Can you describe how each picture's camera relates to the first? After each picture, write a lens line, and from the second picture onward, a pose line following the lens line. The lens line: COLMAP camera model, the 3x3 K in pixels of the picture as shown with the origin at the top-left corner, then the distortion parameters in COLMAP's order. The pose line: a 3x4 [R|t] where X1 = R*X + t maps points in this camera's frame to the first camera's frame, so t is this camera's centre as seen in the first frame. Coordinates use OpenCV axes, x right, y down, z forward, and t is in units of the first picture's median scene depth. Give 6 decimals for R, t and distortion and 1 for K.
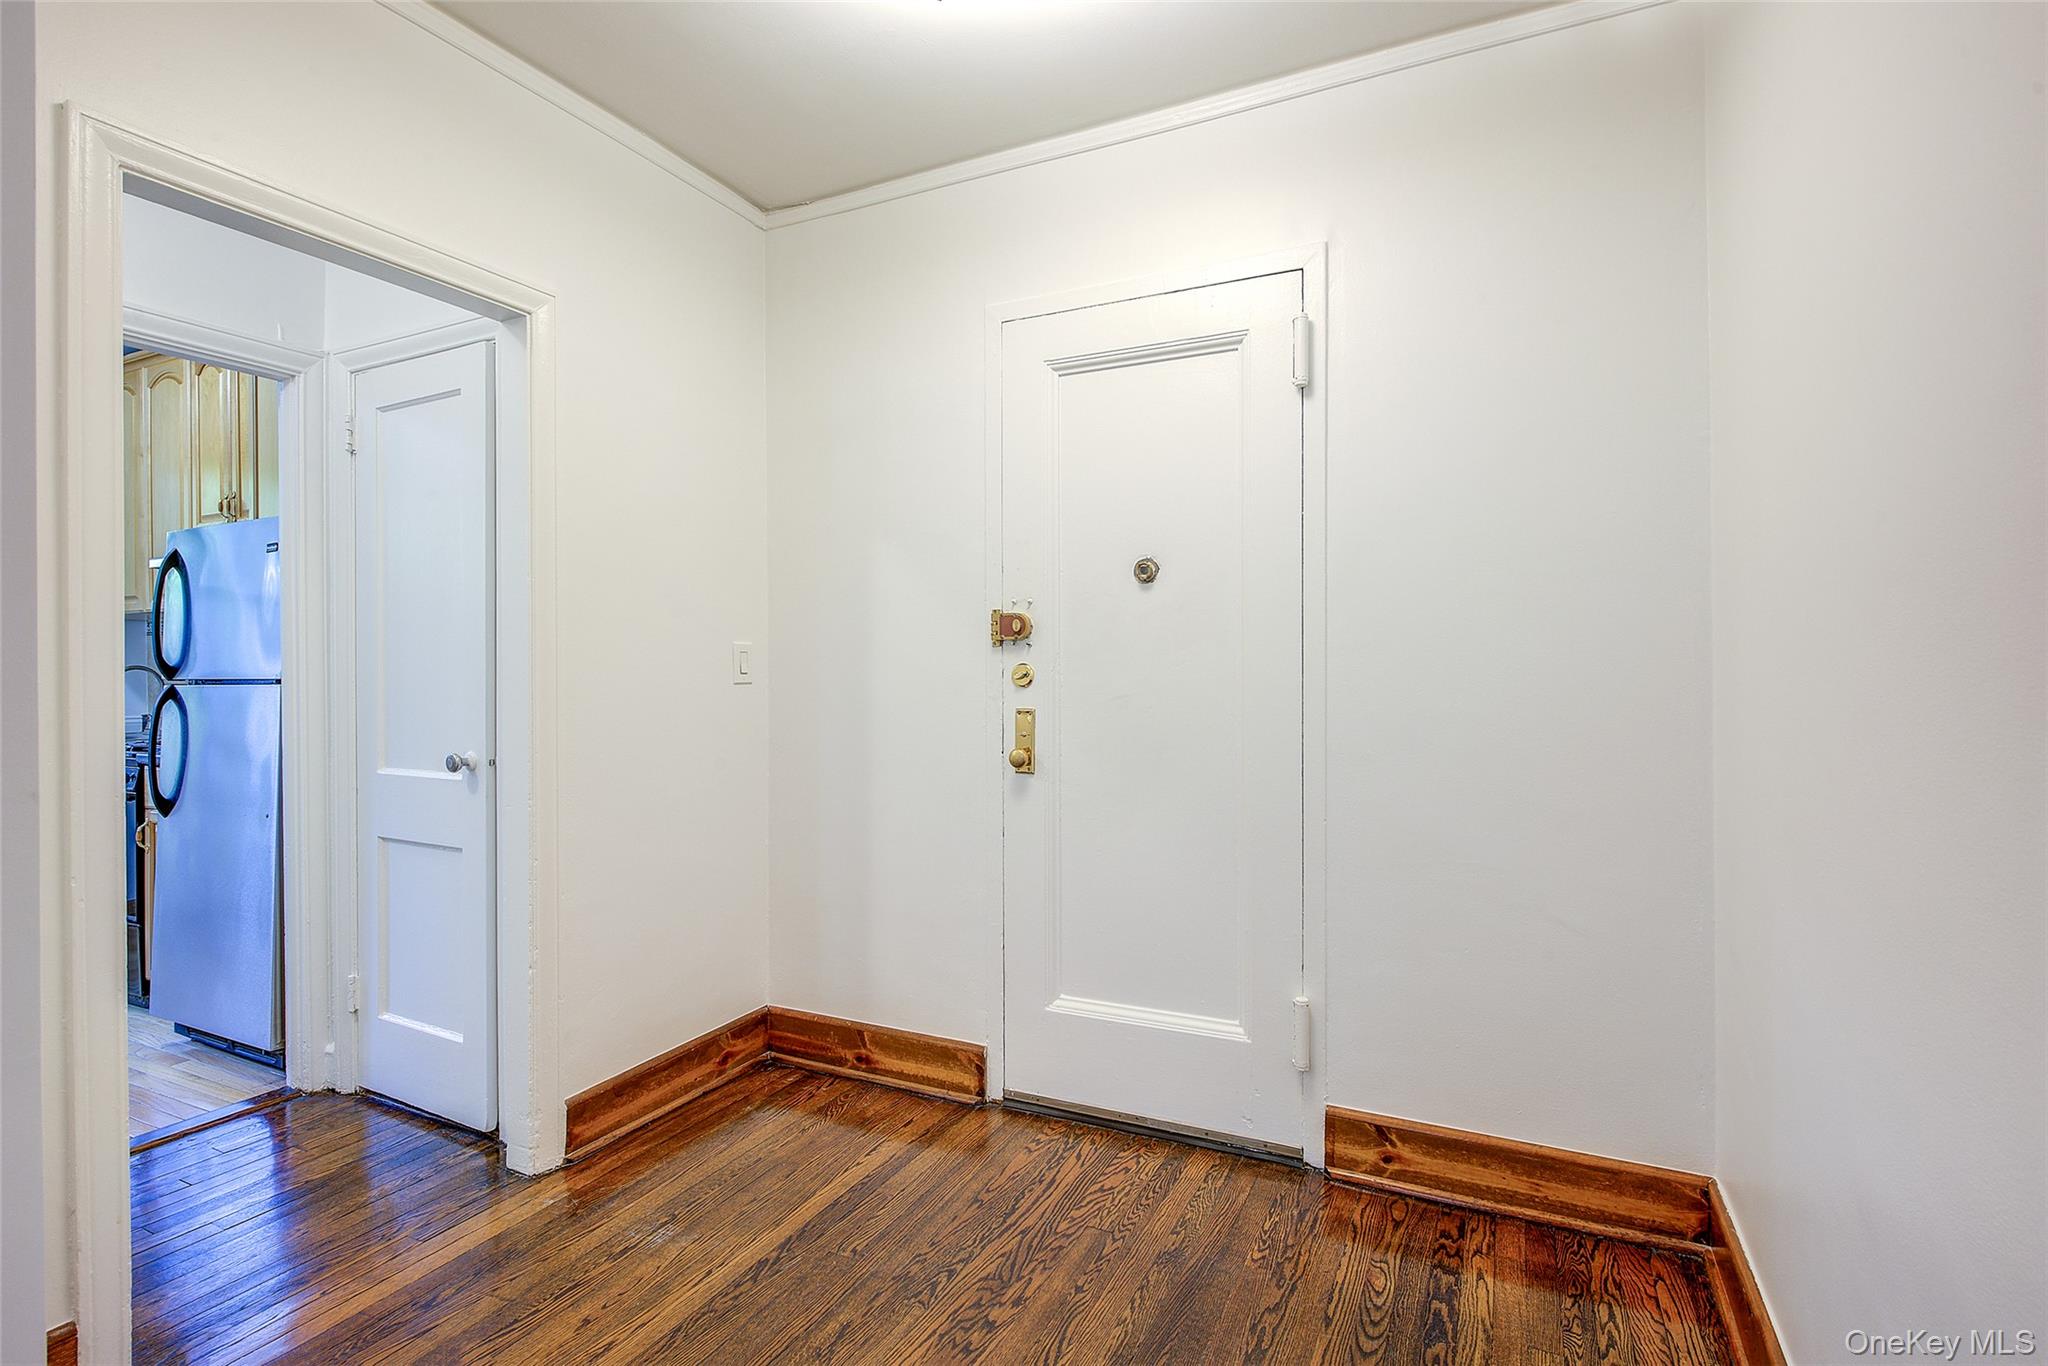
lens RADIAL K [[996.6, 0, 1020.4], [0, 996.6, 676.1], [0, 0, 1]] dist [0.001470, 0.000048]
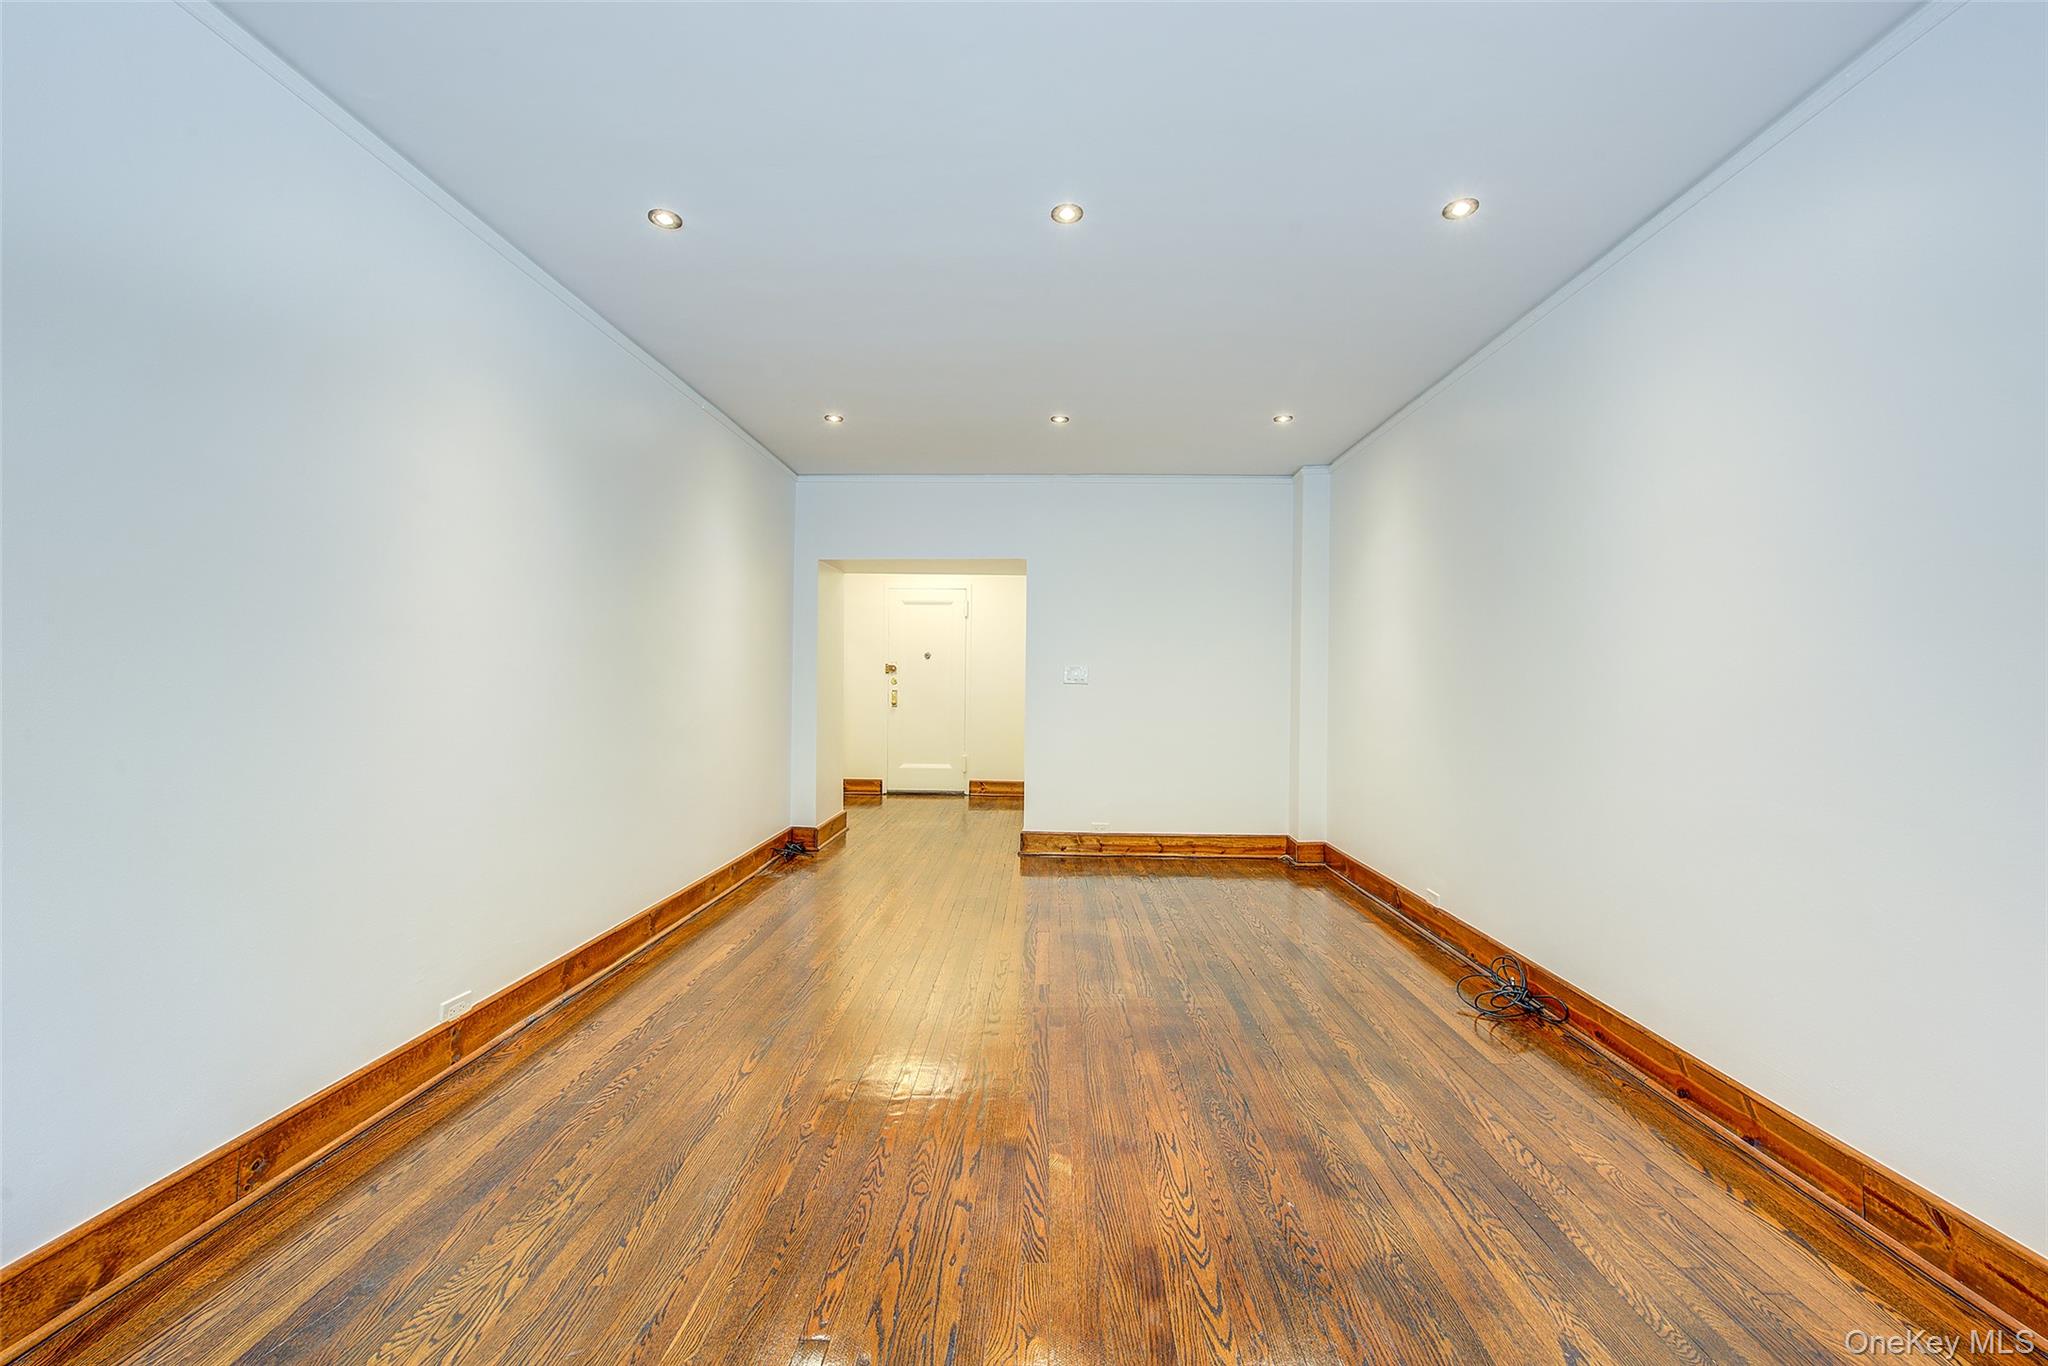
lens RADIAL K [[811.5, 0, 1042.2], [0, 811.5, 685.2], [0, 0, 1]] dist [0.001673, -0.001945]
pose [[0.900052, 0.010086, 0.435665, -0.849332], [-0.012011, 0.999926, 0.001664, 0.002826], [-0.435617, -0.006731, 0.900107, -2.069816]]
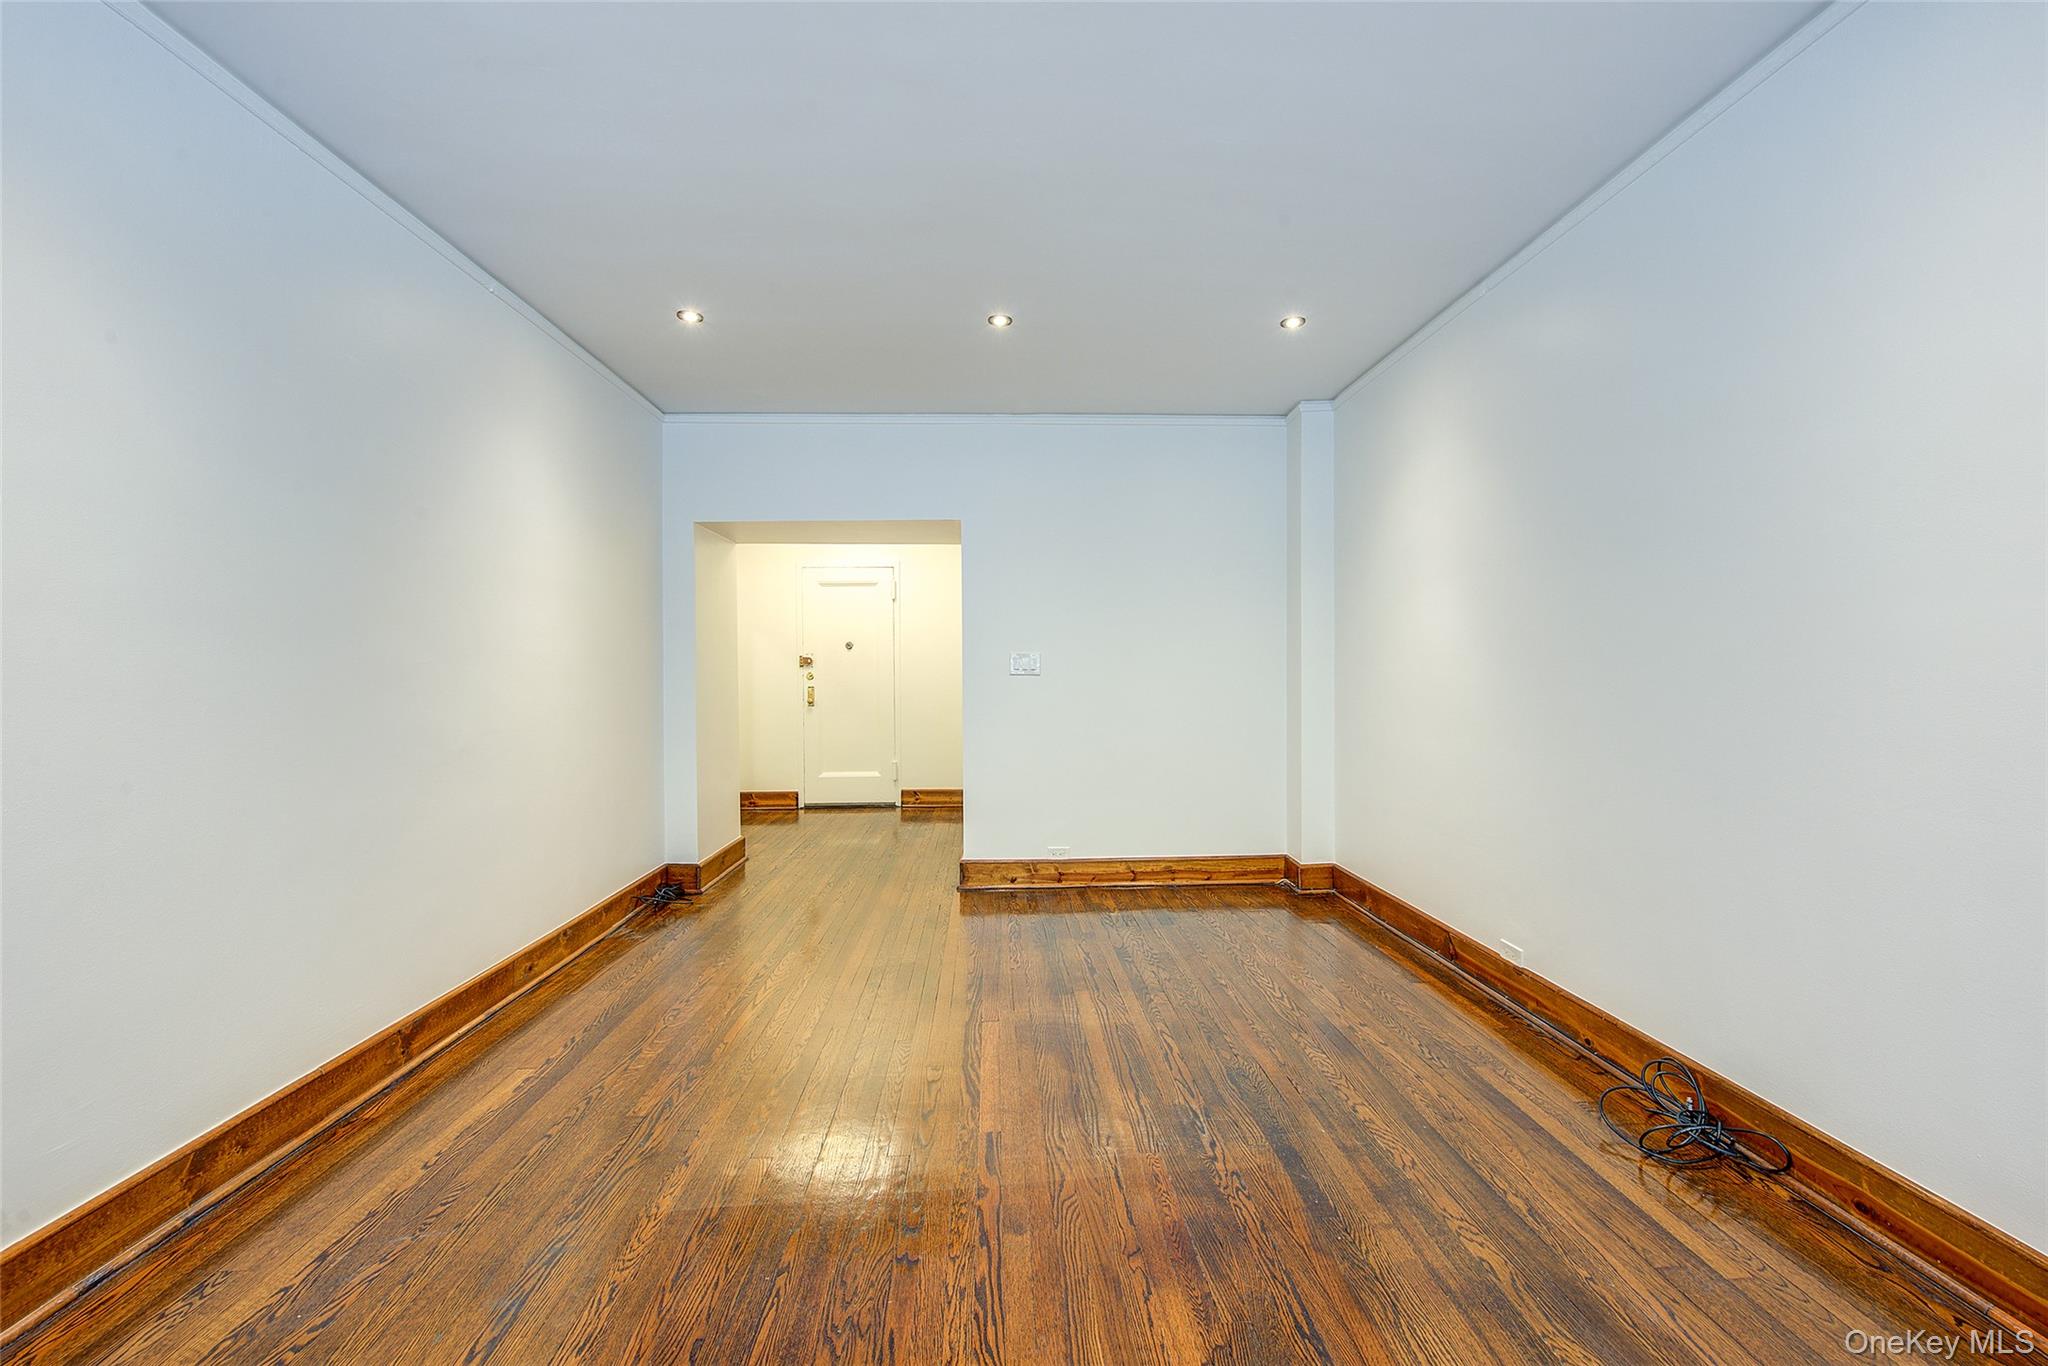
lens RADIAL K [[811.5, 0, 1034.8], [0, 811.5, 682.6], [0, 0, 1]] dist [0.001673, -0.001945]
pose [[0.871633, -0.009586, 0.490065, -0.663964], [0.006345, 0.999946, 0.008274, 0.003689], [-0.490118, -0.004103, 0.871646, -1.694357]]
